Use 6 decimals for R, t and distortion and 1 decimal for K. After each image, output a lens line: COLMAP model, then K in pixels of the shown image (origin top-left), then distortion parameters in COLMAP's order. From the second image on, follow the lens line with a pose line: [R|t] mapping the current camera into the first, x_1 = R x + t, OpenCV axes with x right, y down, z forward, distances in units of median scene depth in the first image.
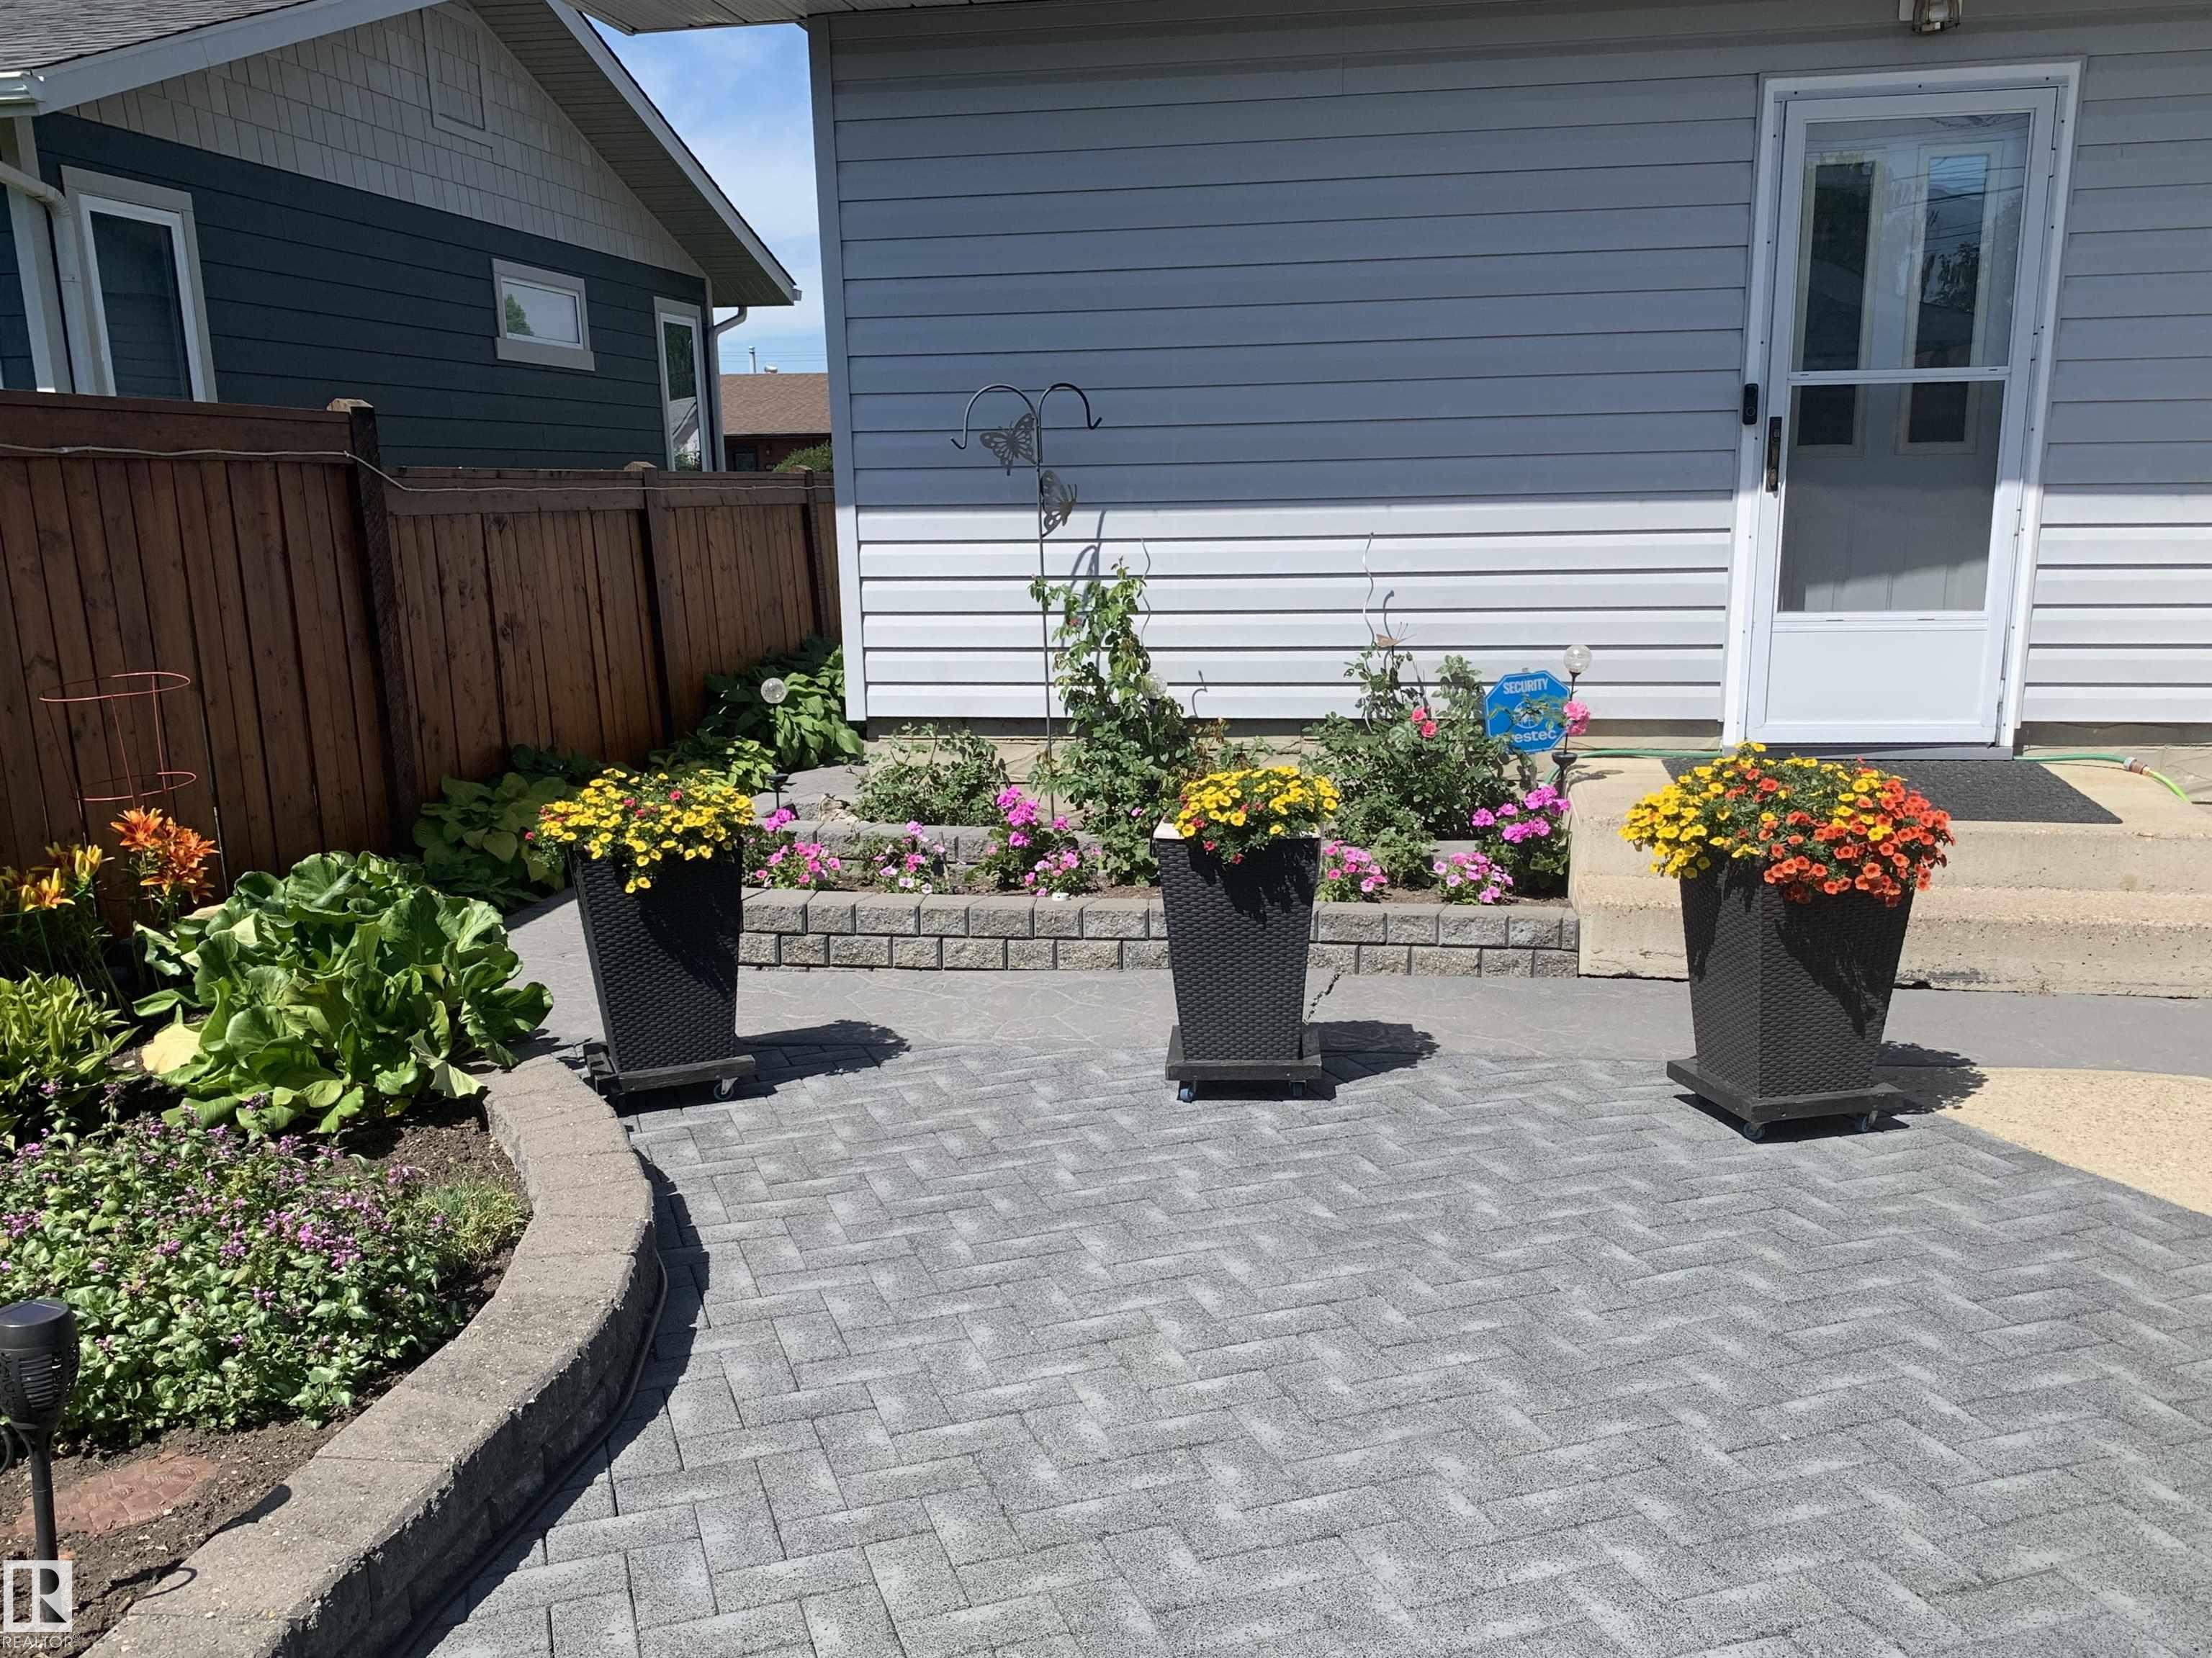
lens RADIAL K [[1959.7, 0, 1105.0], [0, 1959.7, 954.6], [0, 0, 1]] dist [0.046528, 0.018532]
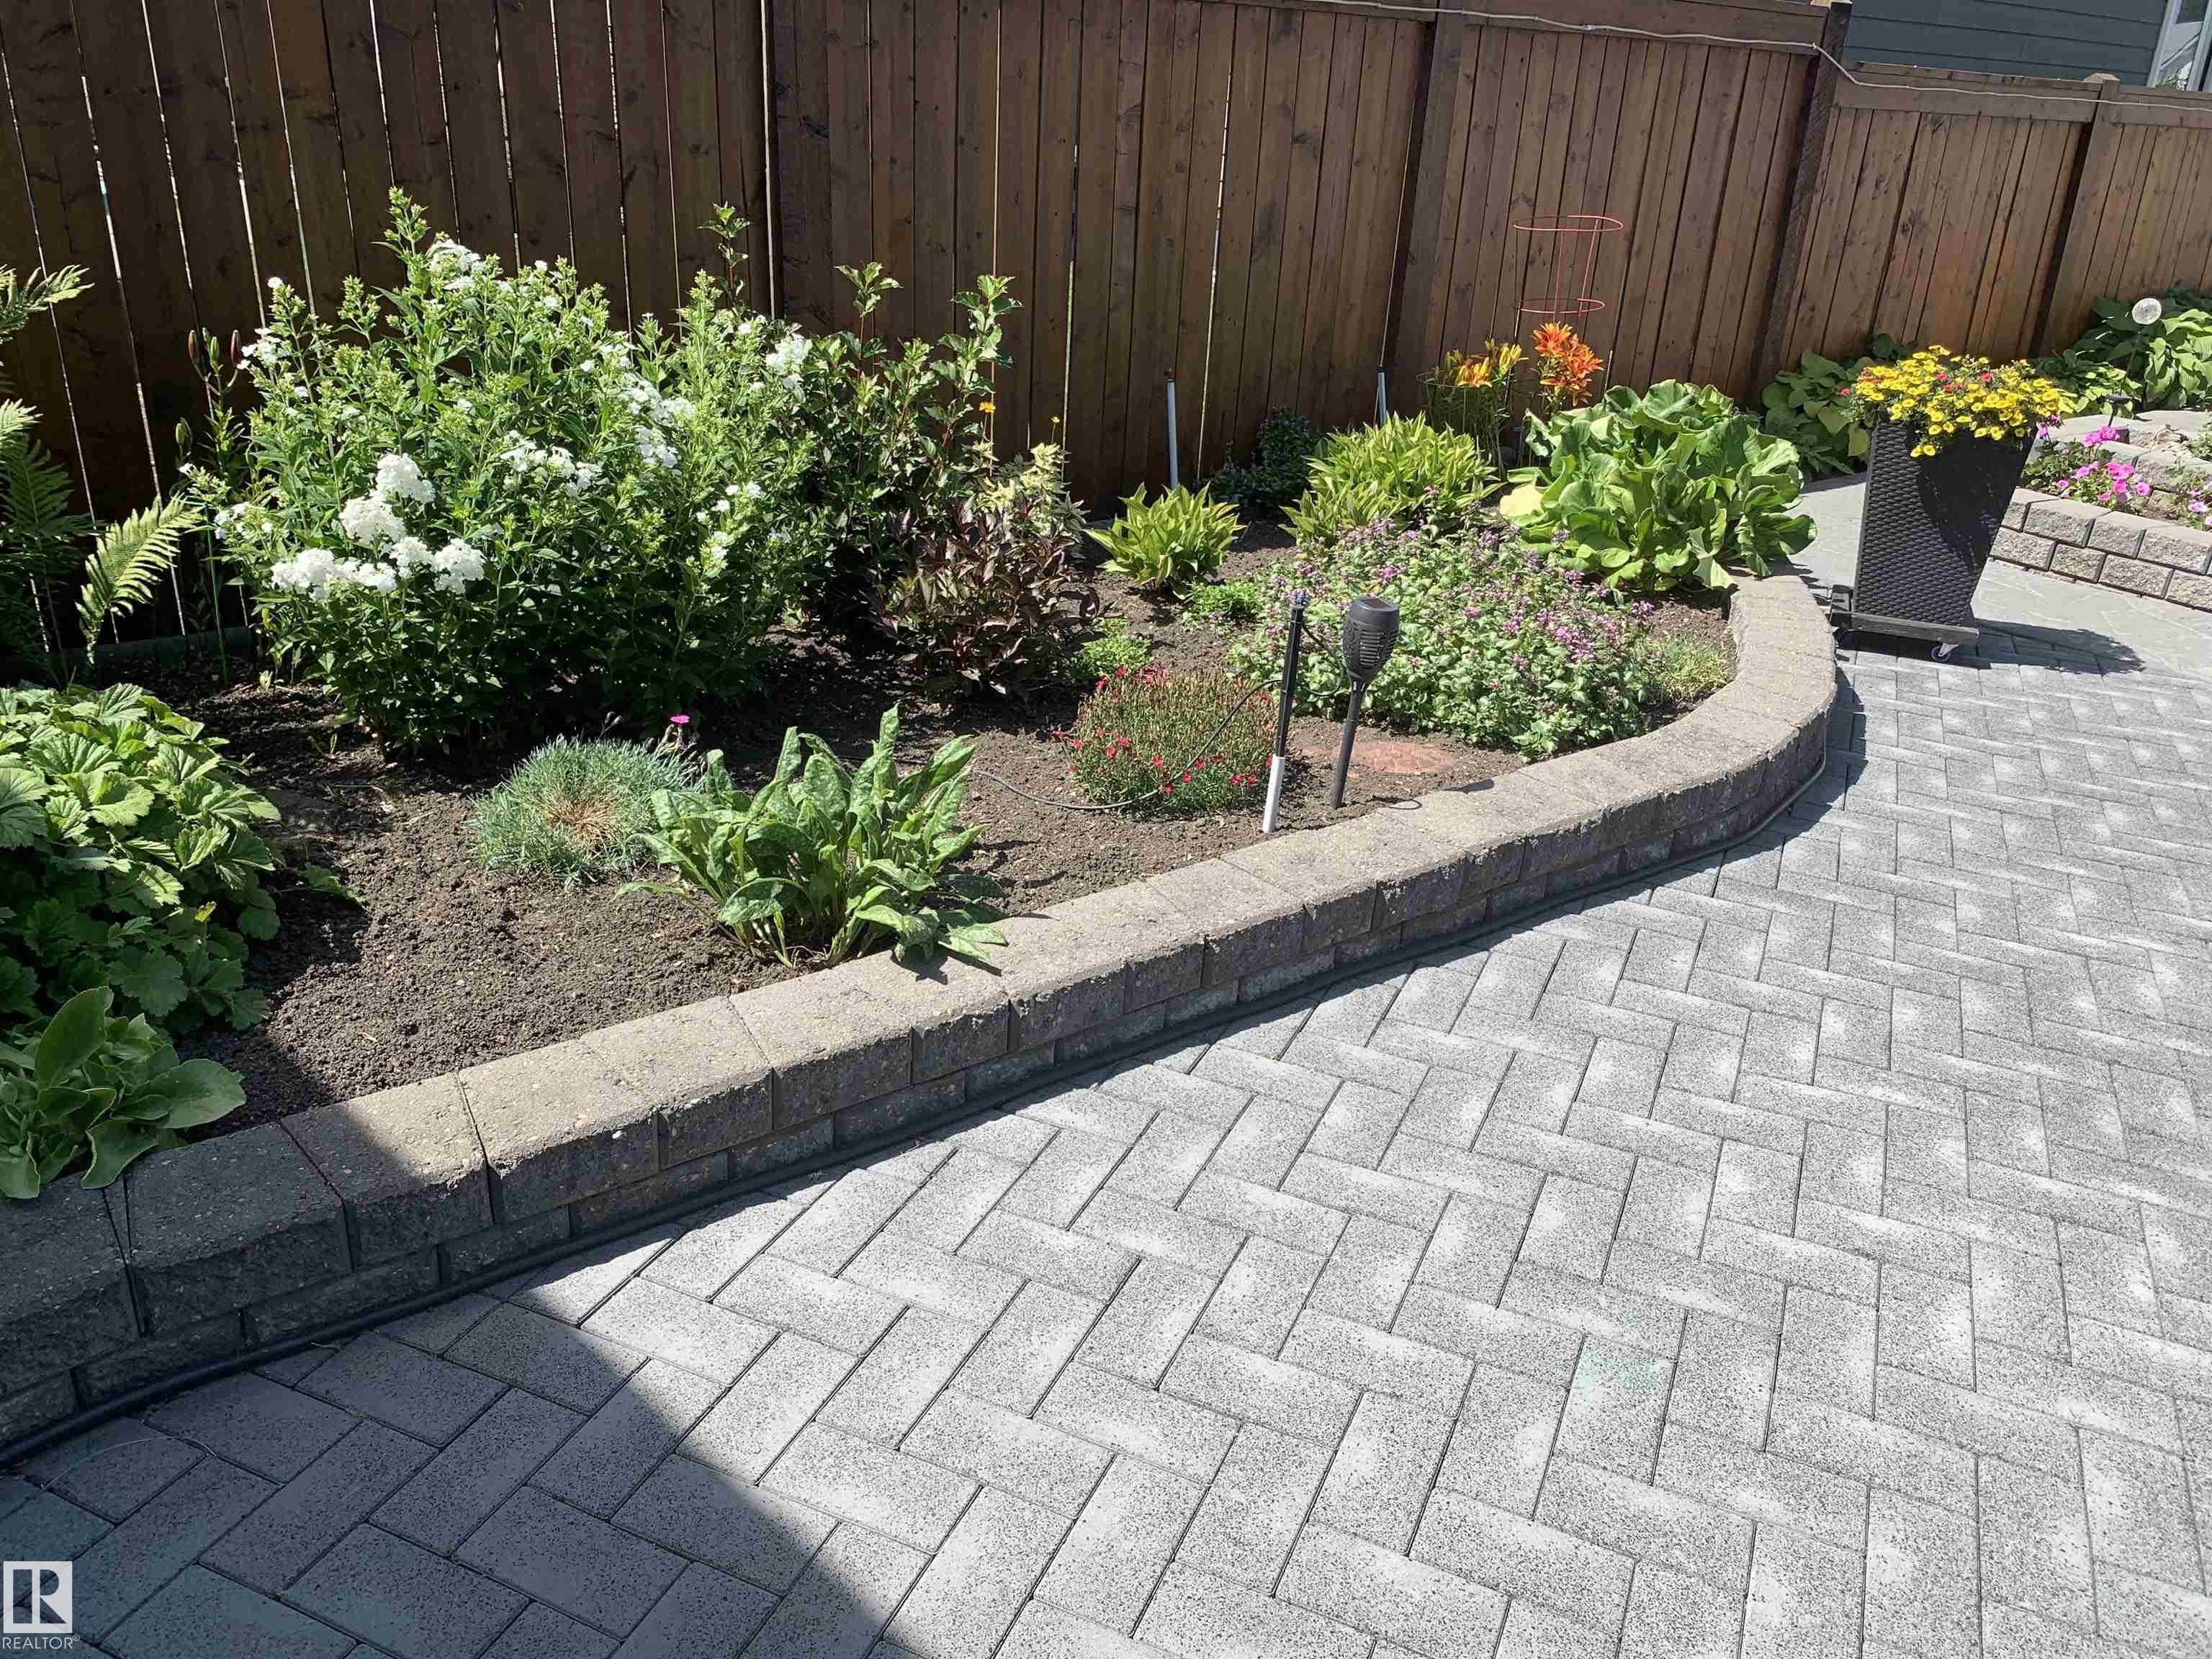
lens RADIAL K [[1802.4, 0, 1106.0], [0, 1802.4, 829.5], [0, 0, 1]] dist [-0.105053, 0.172371]
pose [[0.746913, 0.323321, -0.581020, 0.069532], [-0.229782, 0.945492, 0.230749, 0.041807], [0.623956, -0.038841, 0.780494, -0.081374]]
